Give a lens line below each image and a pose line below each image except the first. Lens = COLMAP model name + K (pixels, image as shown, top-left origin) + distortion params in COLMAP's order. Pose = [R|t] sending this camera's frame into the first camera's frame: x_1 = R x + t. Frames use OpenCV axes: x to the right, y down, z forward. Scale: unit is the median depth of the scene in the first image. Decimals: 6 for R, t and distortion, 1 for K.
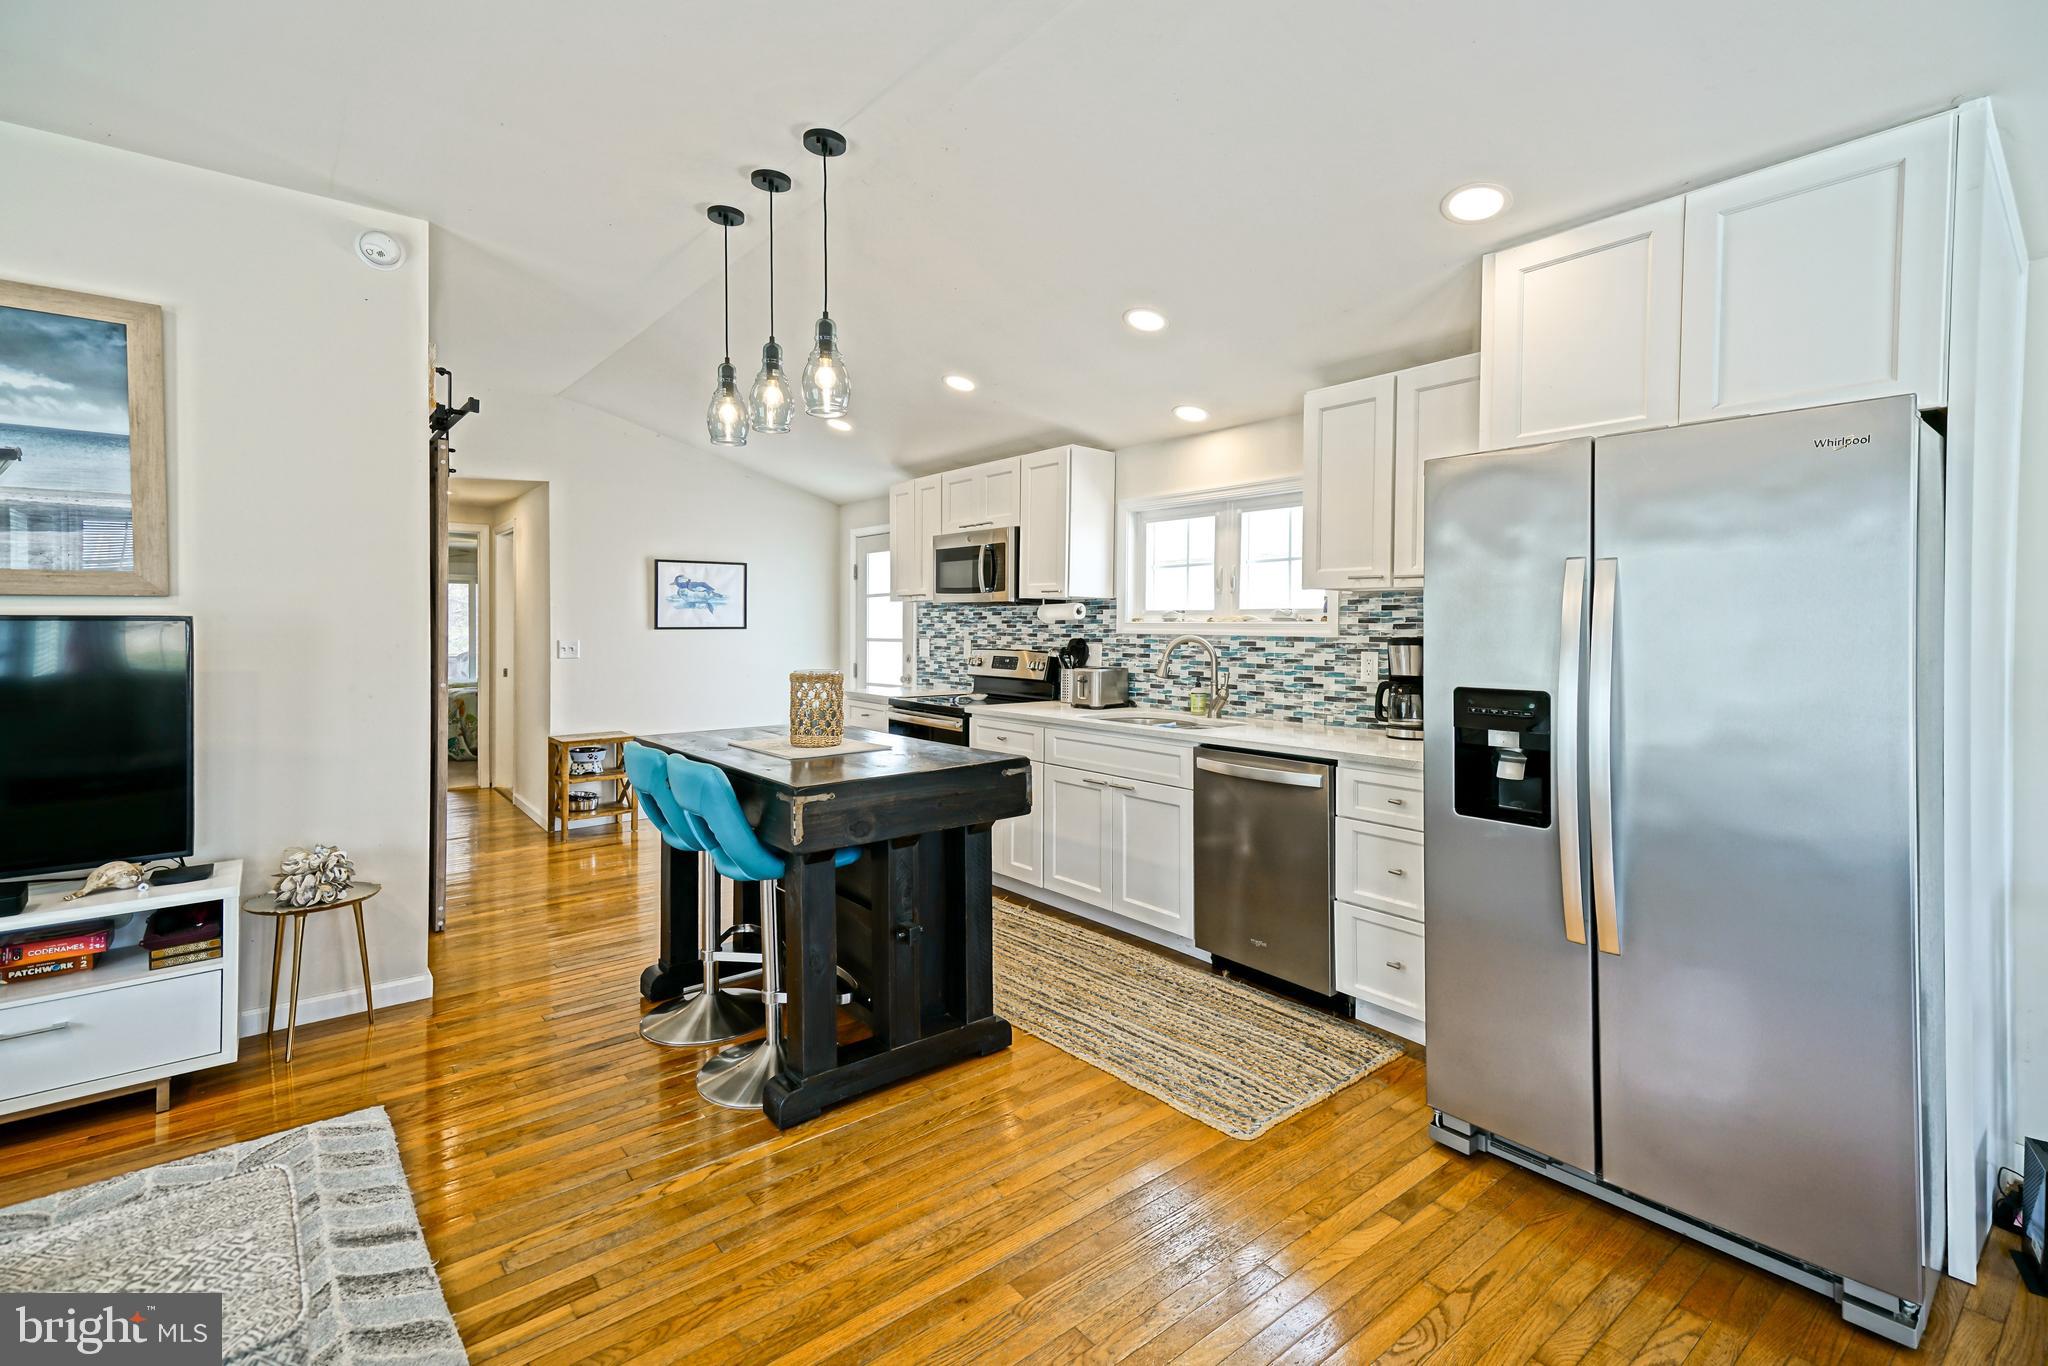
lens RADIAL K [[944.7, 0, 1047.7], [0, 944.7, 628.7], [0, 0, 1]] dist [0.039270, -0.000314]
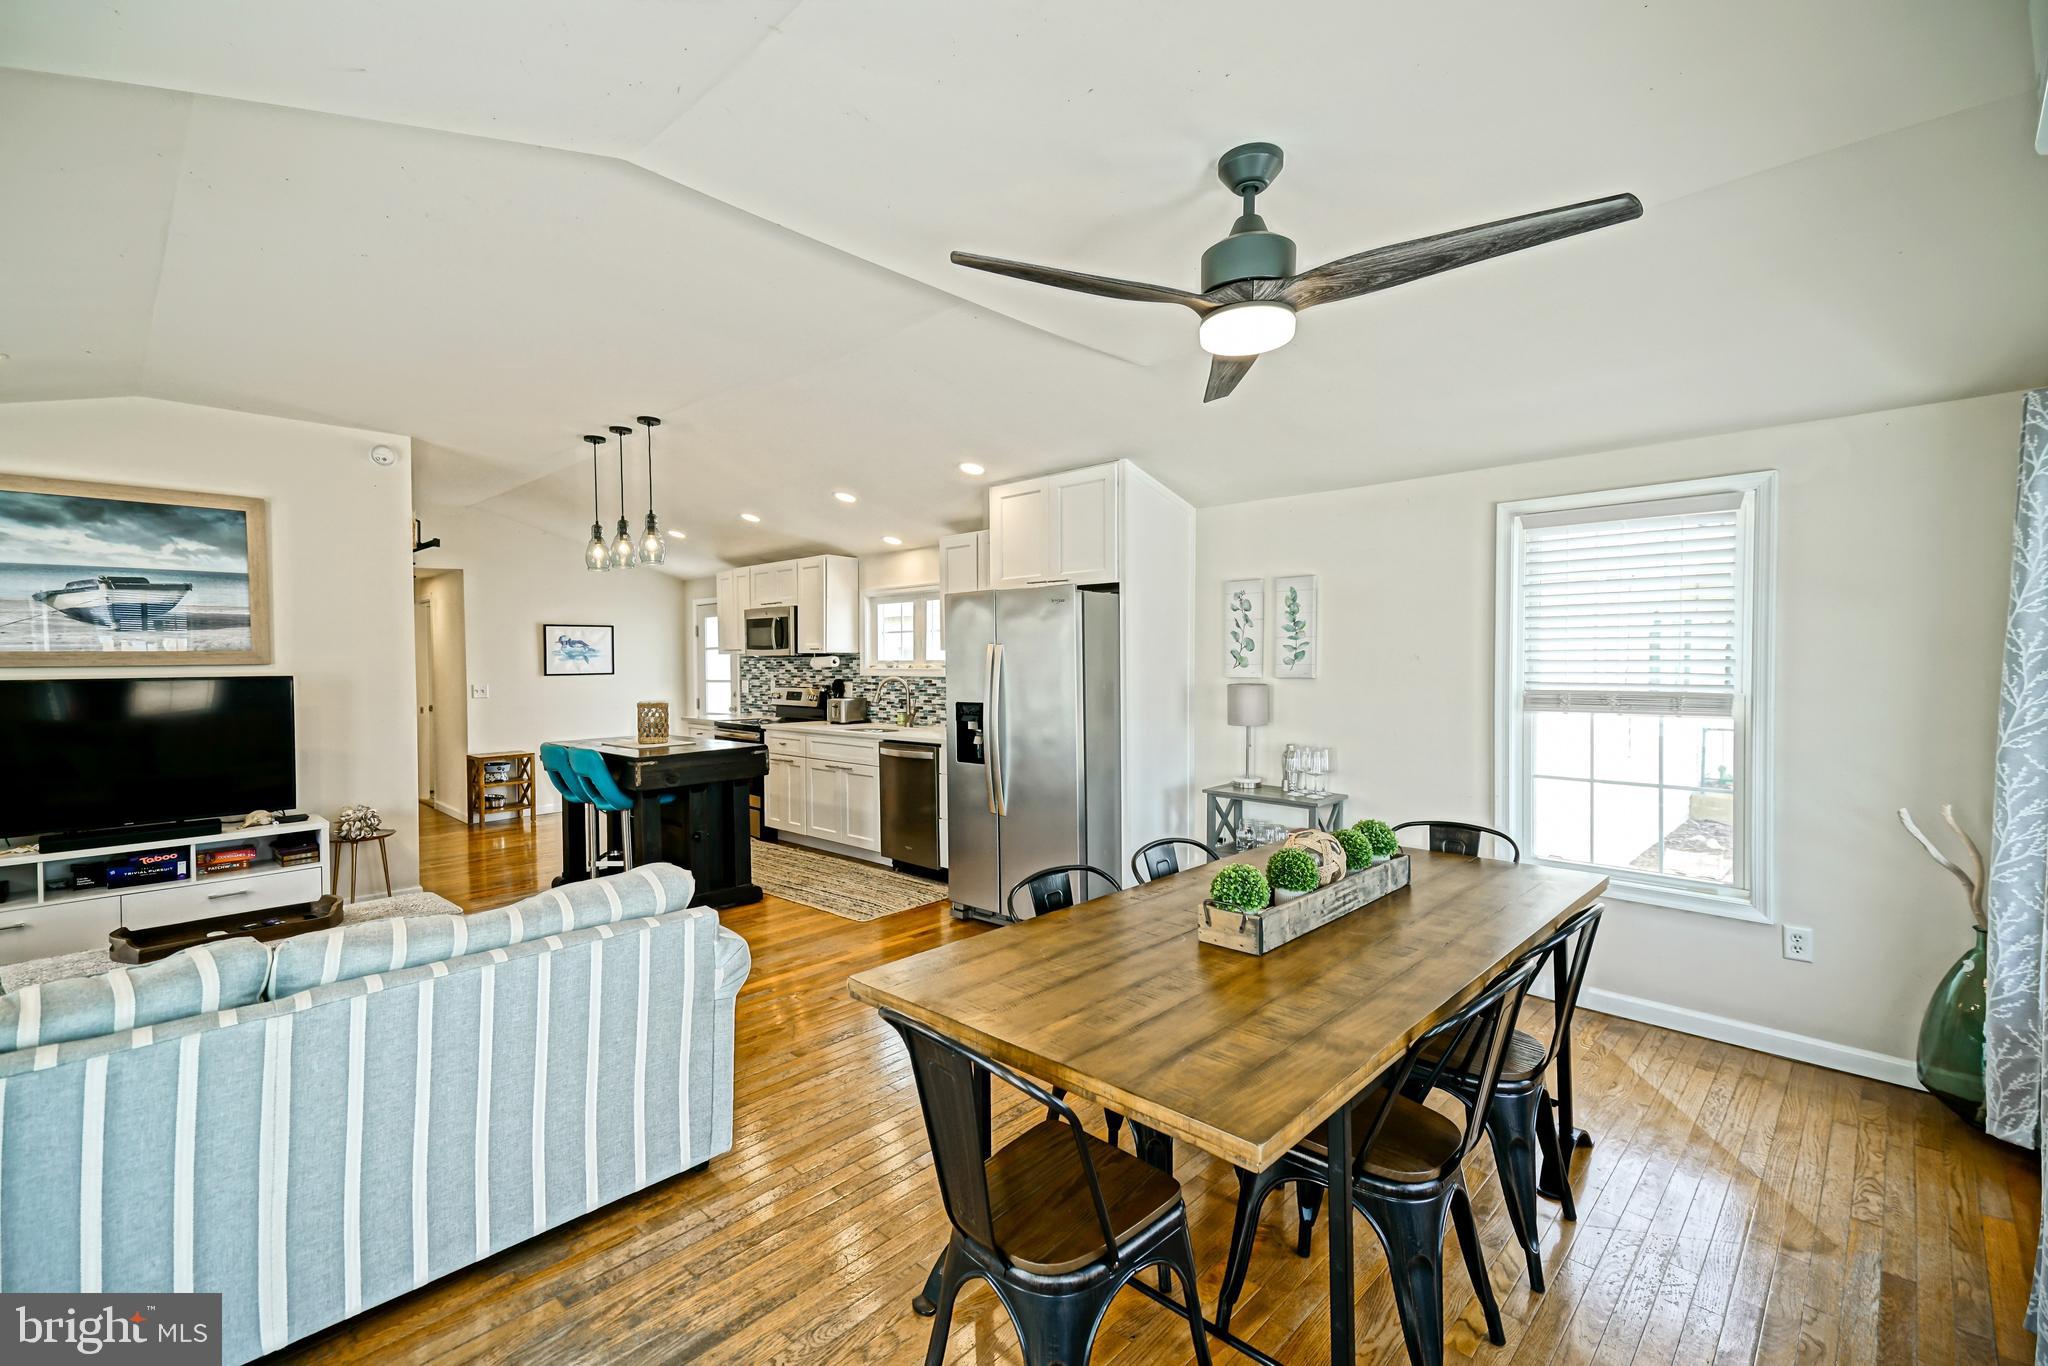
lens RADIAL K [[899.0, 0, 1009.6], [0, 899.0, 692.5], [0, 0, 1]] dist [0.039813, 0.000430]
pose [[0.995511, -0.014102, 0.093593, 0.195229], [0.011182, 0.999437, 0.031648, -0.012794], [-0.093986, -0.030459, 0.995107, -0.544494]]
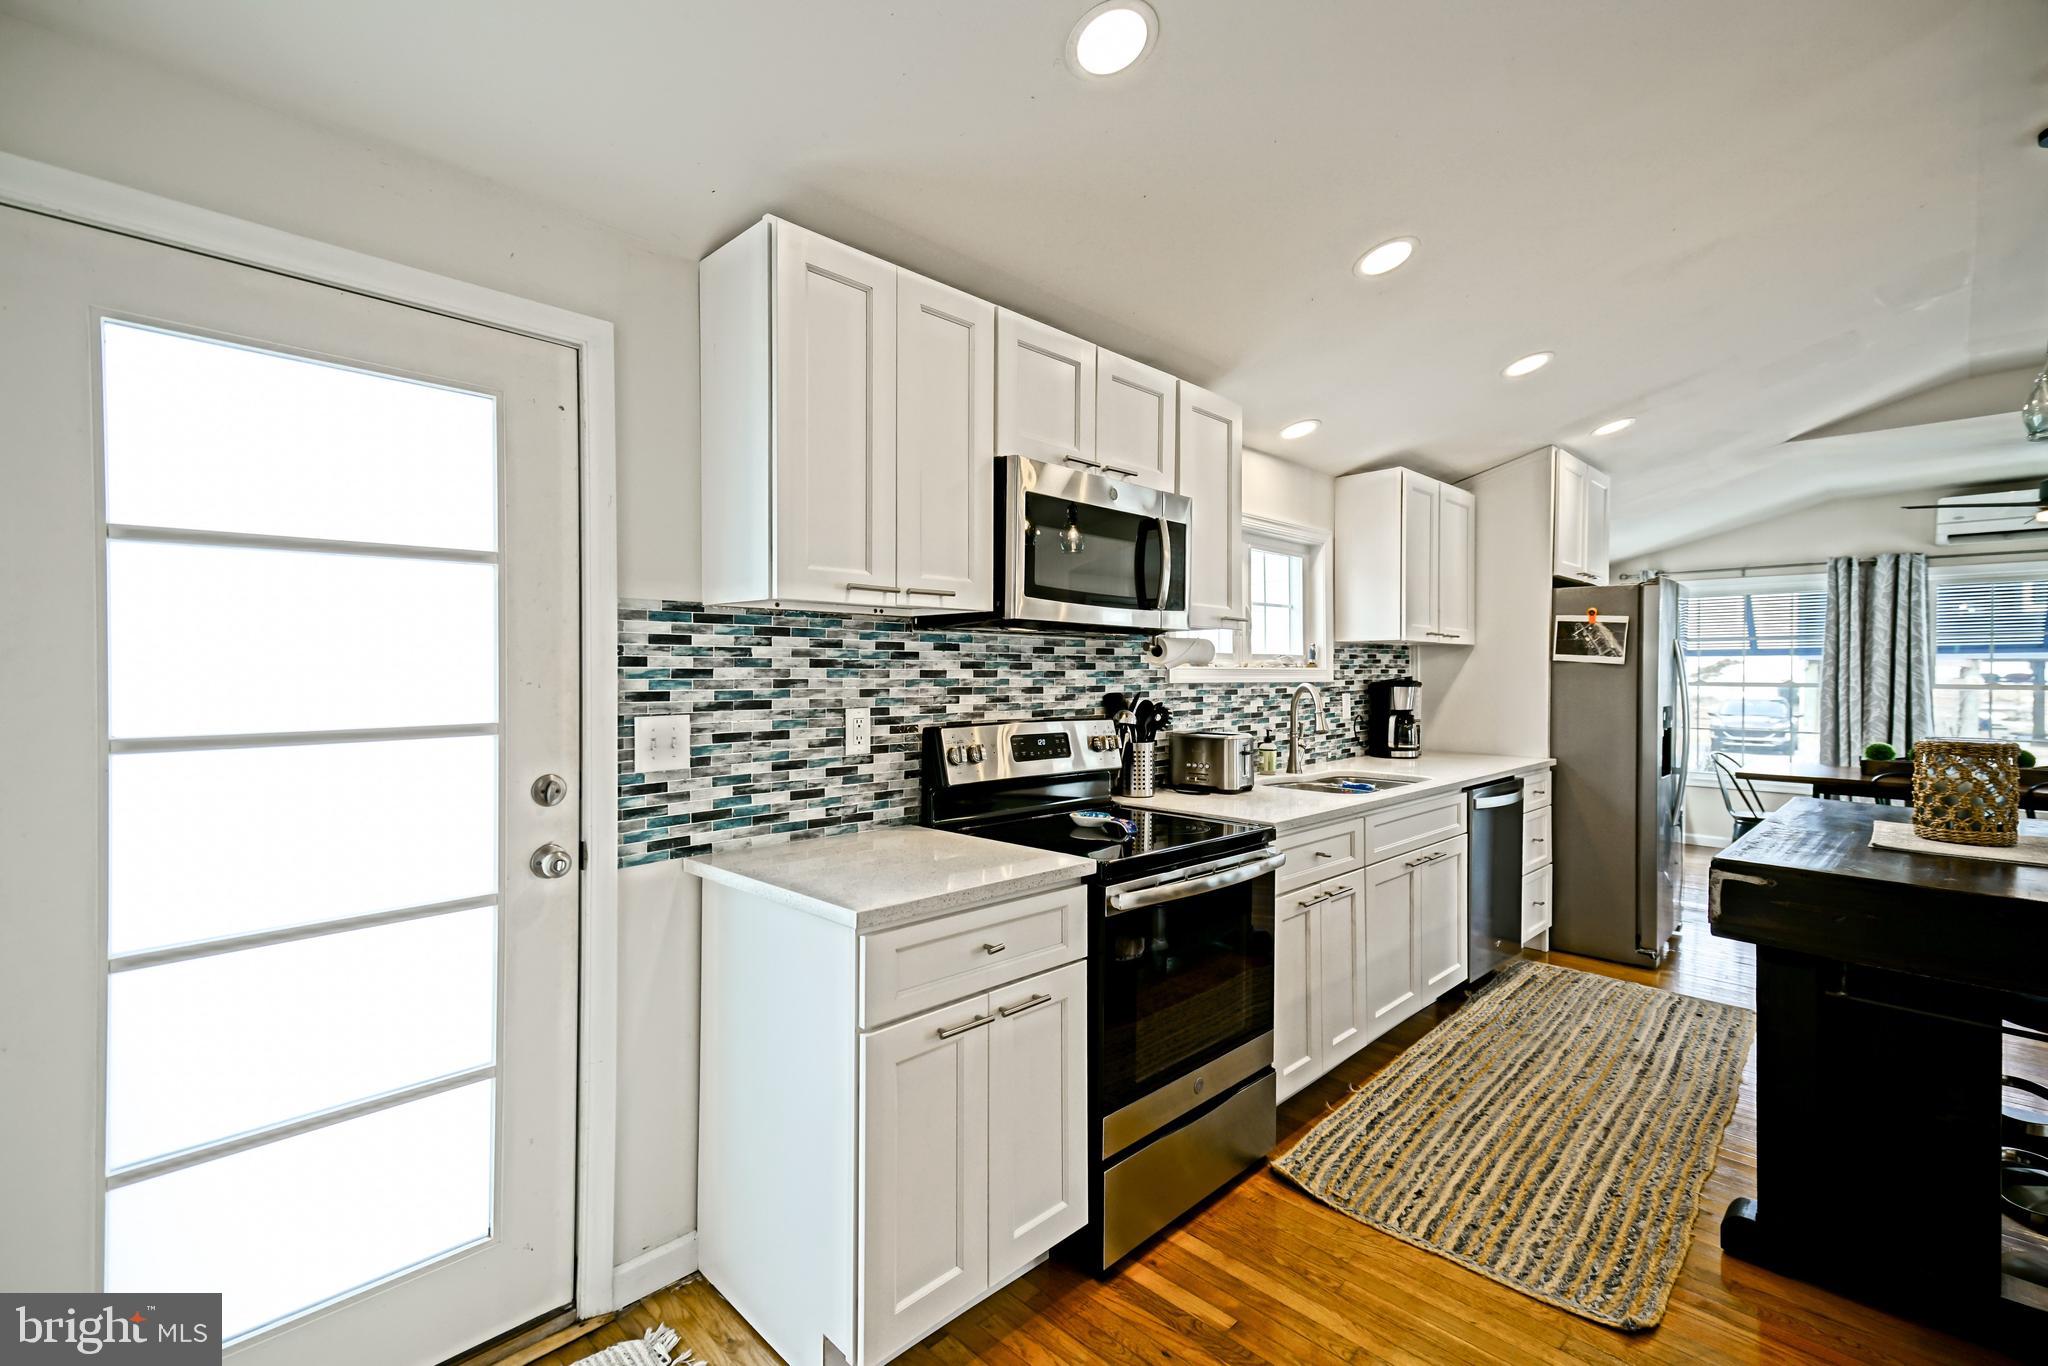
lens RADIAL K [[901.9, 0, 1019.6], [0, 901.9, 668.0], [0, 0, 1]] dist [0.036380, -0.000884]
pose [[-0.096153, 0.001435, 0.995366, -0.637678], [0.003366, 0.999994, -0.001117, -0.006506], [-0.995361, 0.003243, -0.096157, 1.289825]]
